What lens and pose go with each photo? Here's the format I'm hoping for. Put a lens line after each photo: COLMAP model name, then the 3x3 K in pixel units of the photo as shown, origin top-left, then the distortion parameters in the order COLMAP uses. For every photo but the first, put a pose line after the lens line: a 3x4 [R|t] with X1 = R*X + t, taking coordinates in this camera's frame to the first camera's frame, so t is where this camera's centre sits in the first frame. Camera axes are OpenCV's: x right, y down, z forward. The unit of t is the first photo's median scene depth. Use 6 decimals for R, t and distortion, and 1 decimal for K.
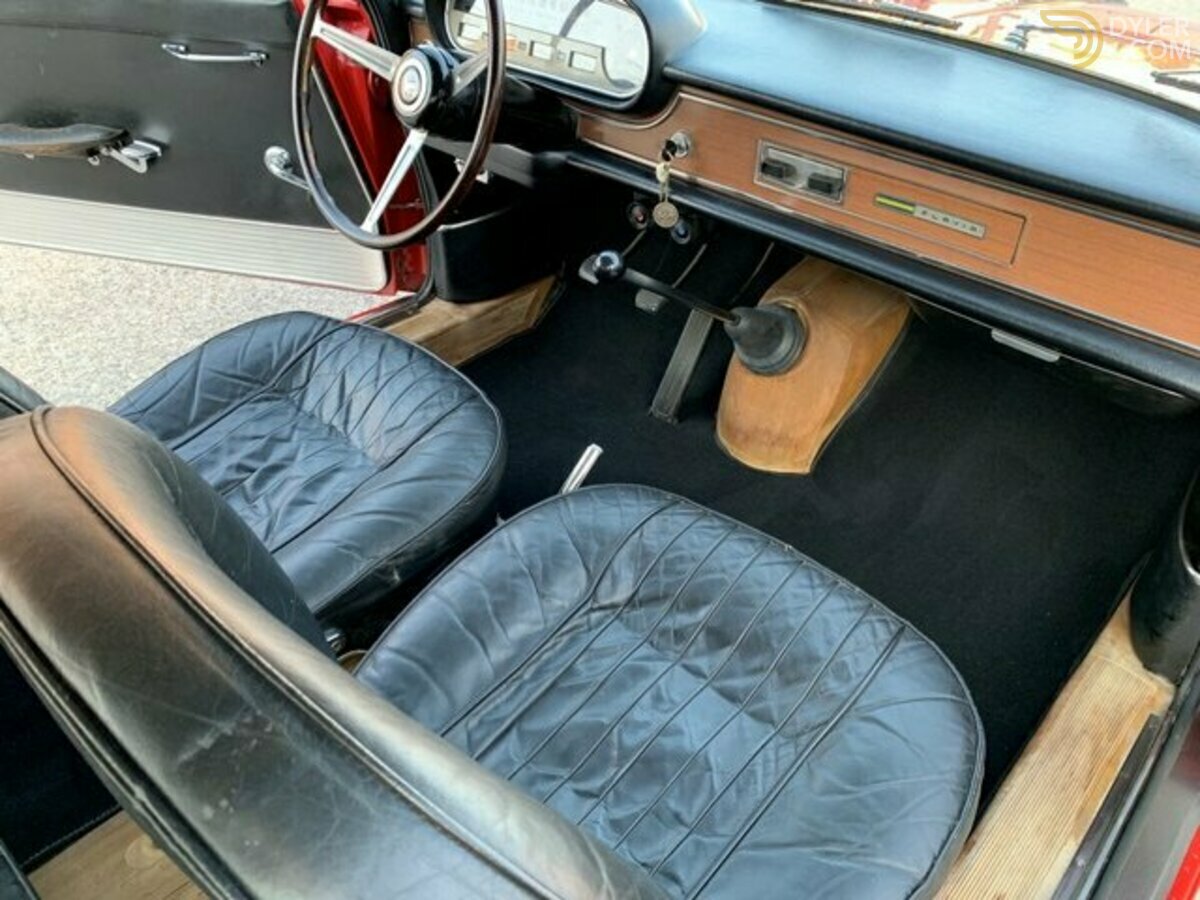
lens RADIAL K [[964.6, 0, 600.0], [0, 964.6, 450.0], [0, 0, 1]] dist [0.002991, 0.094037]
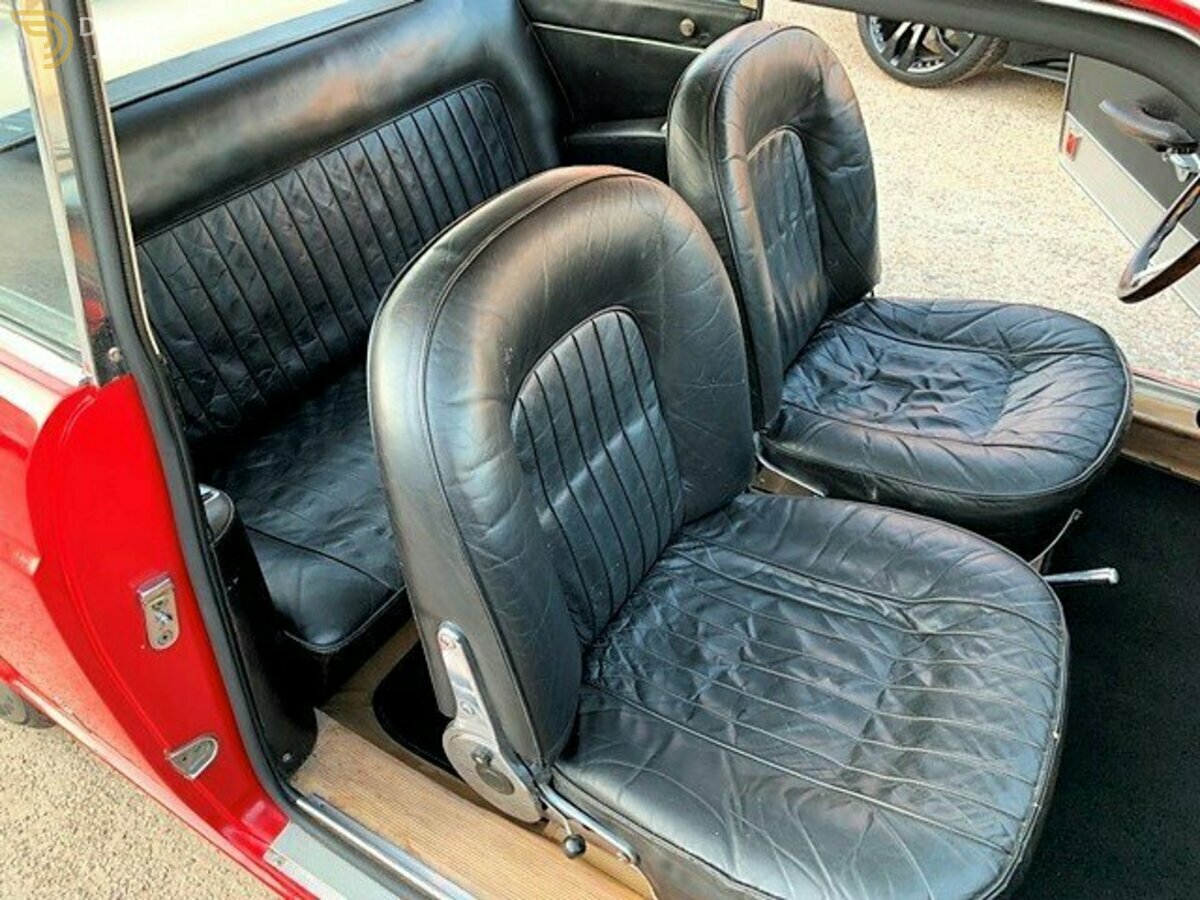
lens RADIAL K [[964.6, 0, 600.0], [0, 964.6, 450.0], [0, 0, 1]] dist [0.002991, 0.094037]
pose [[0.174626, 0.607096, -0.775203, 0.576367], [-0.584425, 0.697526, 0.414614, -0.190149], [0.792435, 0.380646, 0.476608, 0.093010]]
